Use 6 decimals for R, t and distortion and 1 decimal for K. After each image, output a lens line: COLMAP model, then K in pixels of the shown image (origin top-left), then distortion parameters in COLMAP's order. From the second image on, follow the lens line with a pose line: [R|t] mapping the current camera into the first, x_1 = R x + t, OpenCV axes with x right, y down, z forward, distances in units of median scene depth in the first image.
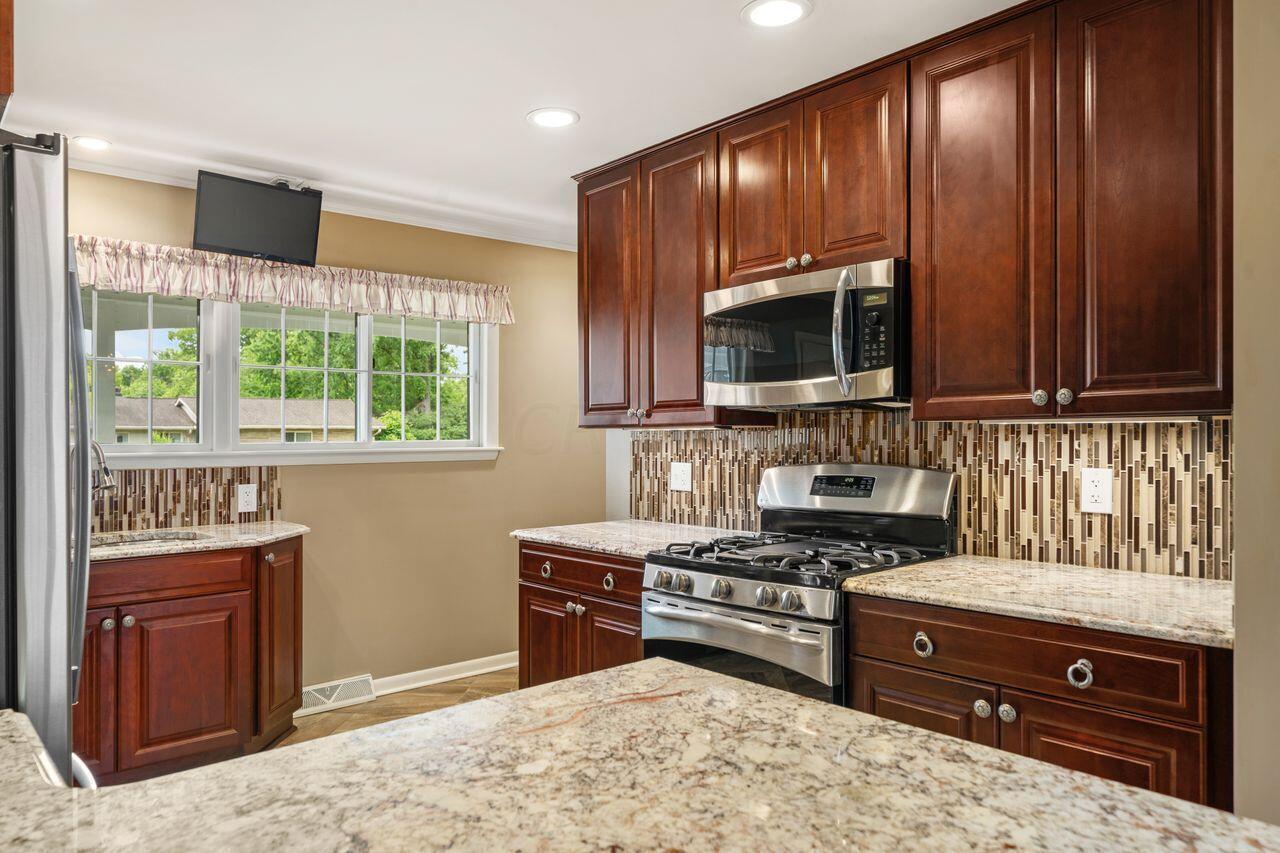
lens RADIAL K [[870.4, 0, 675.9], [0, 870.4, 435.6], [0, 0, 1]] dist [0.000935, -0.000391]
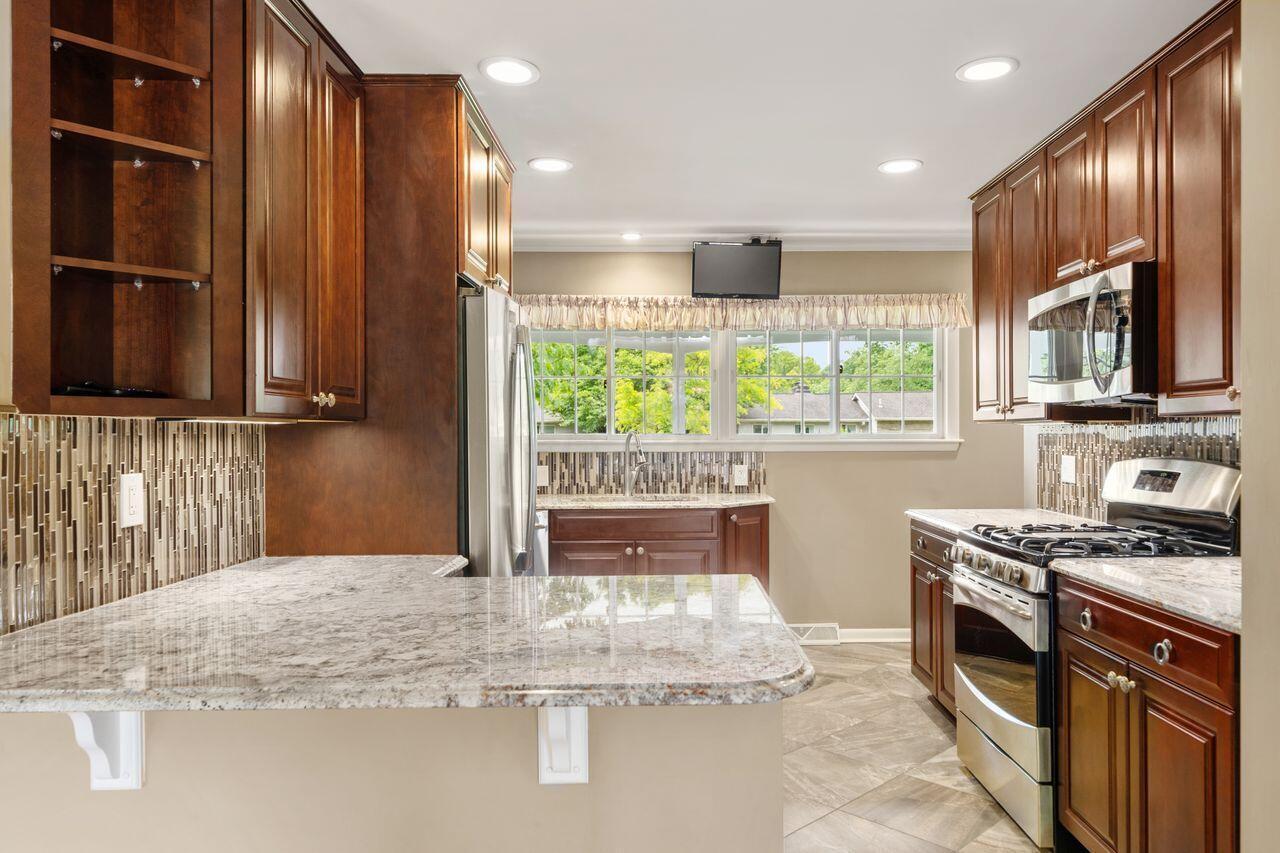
lens RADIAL K [[870.4, 0, 675.9], [0, 870.4, 435.6], [0, 0, 1]] dist [0.000935, -0.000391]
pose [[0.766203, 0.007464, -0.642556, 0.317441], [-0.001327, 0.999949, 0.010034, -0.002759], [0.642598, -0.006835, 0.766173, -0.100180]]
